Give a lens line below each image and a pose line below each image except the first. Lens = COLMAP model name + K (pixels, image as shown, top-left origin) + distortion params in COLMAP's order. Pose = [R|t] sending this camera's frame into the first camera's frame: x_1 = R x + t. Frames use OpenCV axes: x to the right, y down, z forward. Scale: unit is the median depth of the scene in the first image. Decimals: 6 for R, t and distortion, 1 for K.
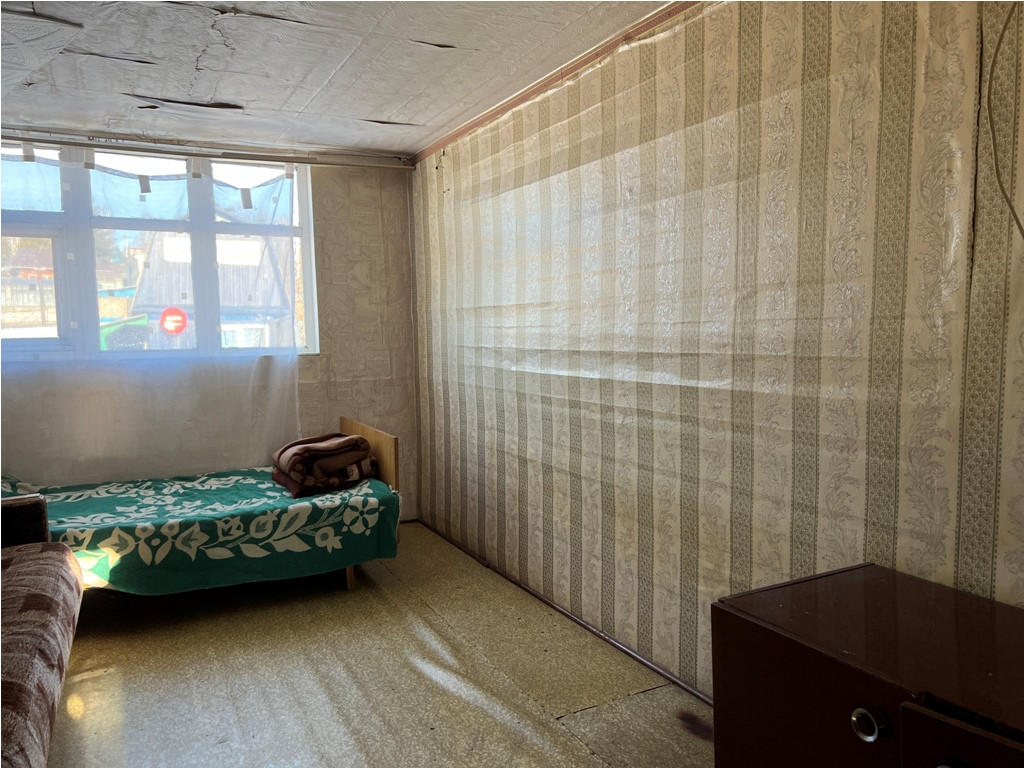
lens RADIAL K [[756.4, 0, 512.0], [0, 756.4, 384.0], [0, 0, 1]] dist [0.005717, -0.000853]
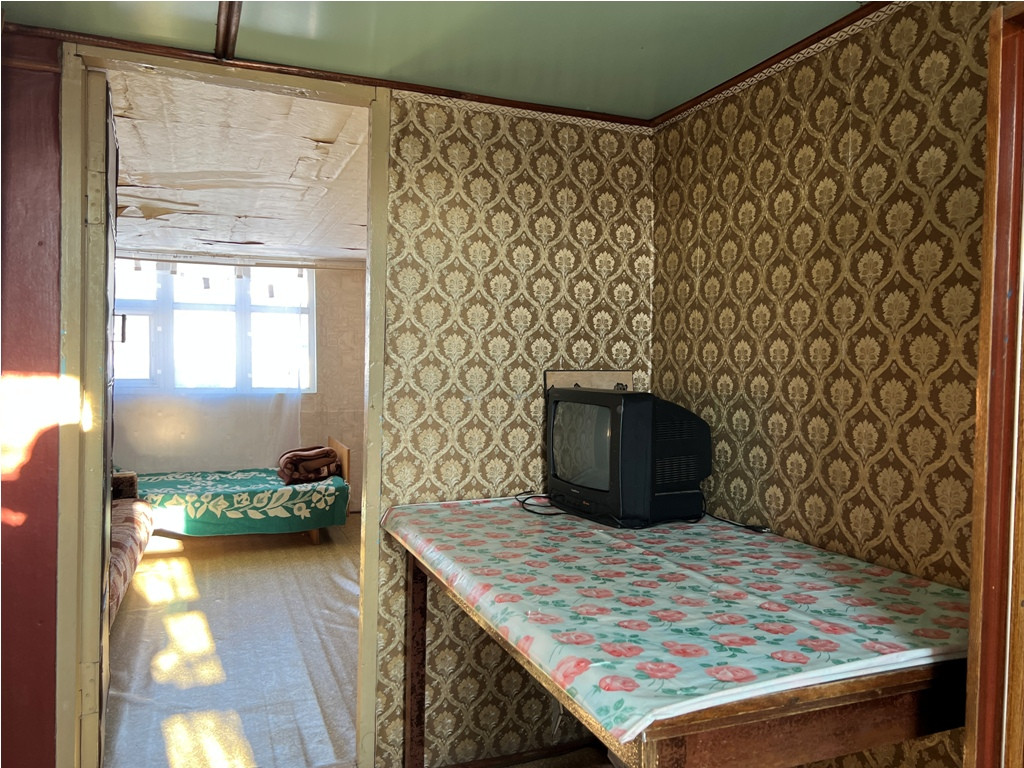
lens RADIAL K [[756.4, 0, 512.0], [0, 756.4, 384.0], [0, 0, 1]] dist [0.005717, -0.000853]
pose [[0.995040, 0.028434, -0.095327, 0.337170], [-0.032517, 0.998607, -0.041556, -0.010951], [0.094013, 0.044450, 0.994578, -0.552685]]
